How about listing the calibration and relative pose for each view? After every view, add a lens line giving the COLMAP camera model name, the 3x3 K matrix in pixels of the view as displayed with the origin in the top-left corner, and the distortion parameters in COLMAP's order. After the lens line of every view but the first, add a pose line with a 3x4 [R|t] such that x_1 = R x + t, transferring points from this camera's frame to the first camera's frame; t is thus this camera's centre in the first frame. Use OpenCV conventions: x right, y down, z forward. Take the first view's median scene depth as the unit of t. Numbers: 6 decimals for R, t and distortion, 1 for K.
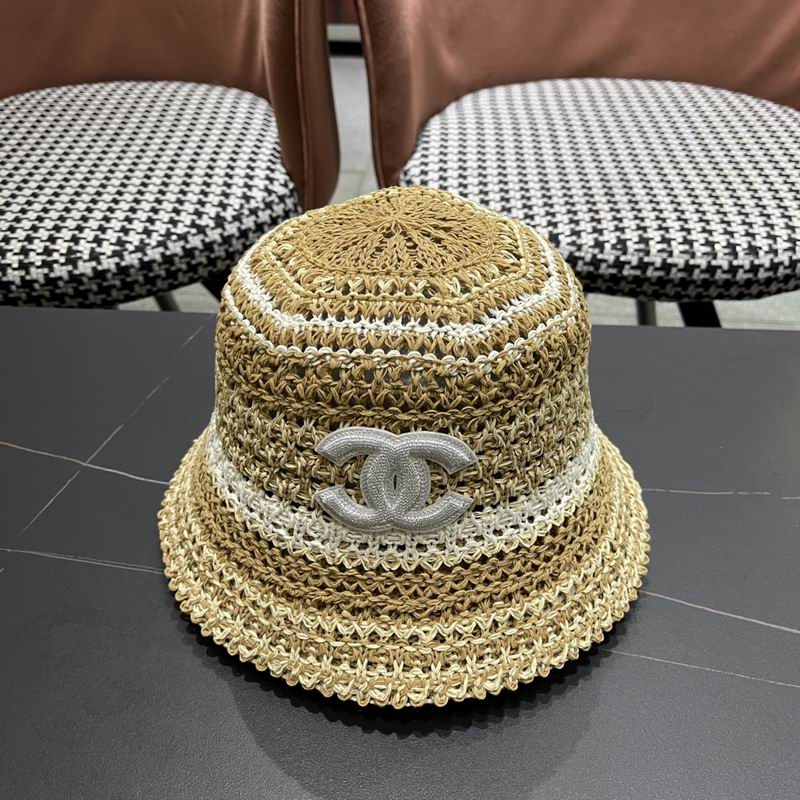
lens RADIAL K [[820.8, 0, 399.6], [0, 820.8, 407.6], [0, 0, 1]] dist [0.015677, 0.000000]
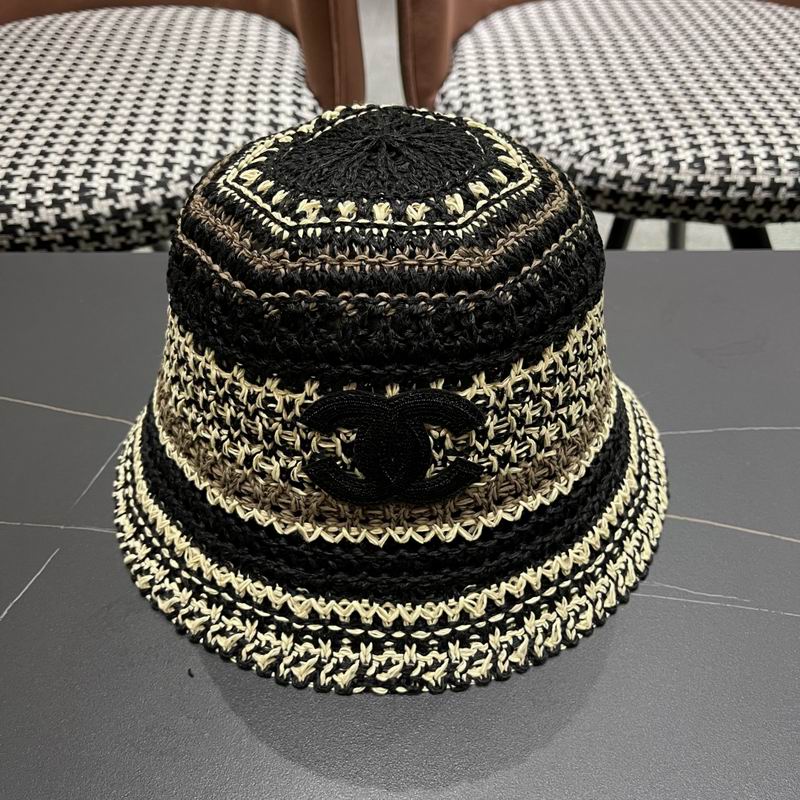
lens RADIAL K [[820.8, 0, 397.2], [0, 820.8, 403.2], [0, 0, 1]] dist [0.015677, 0.000000]
pose [[0.998818, -0.037494, 0.030928, -0.098030], [0.036154, 0.998429, 0.042796, 0.014180], [-0.032484, -0.041627, 0.998605, 0.096369]]
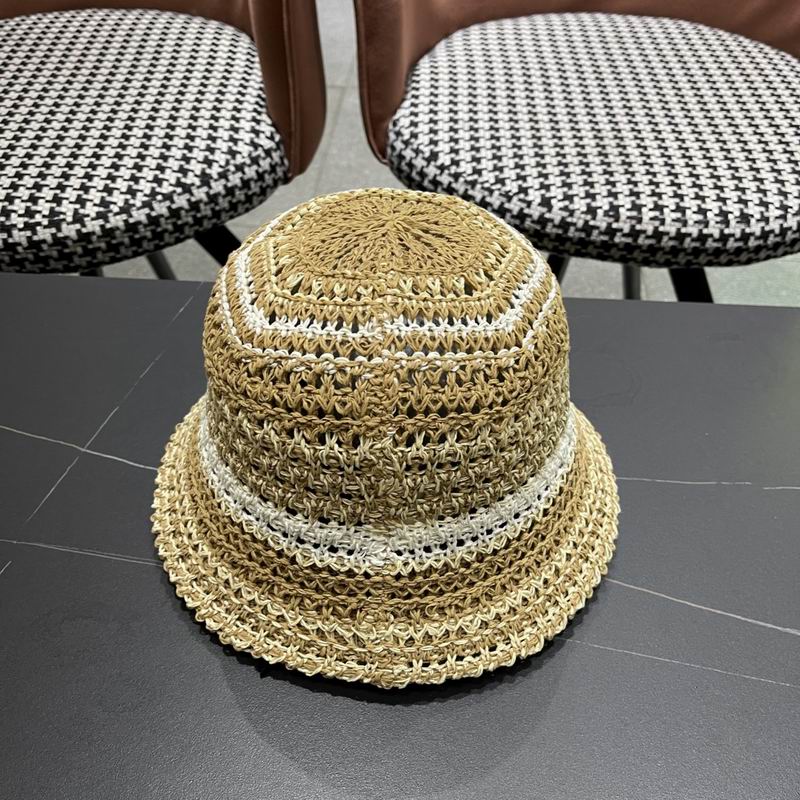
lens RADIAL K [[820.8, 0, 395.3], [0, 820.8, 406.2], [0, 0, 1]] dist [0.015677, 0.000000]
pose [[0.999654, 0.004378, 0.025919, -0.018481], [-0.007323, 0.993377, 0.114666, -0.075689], [-0.025246, -0.114816, 0.993066, -0.005793]]
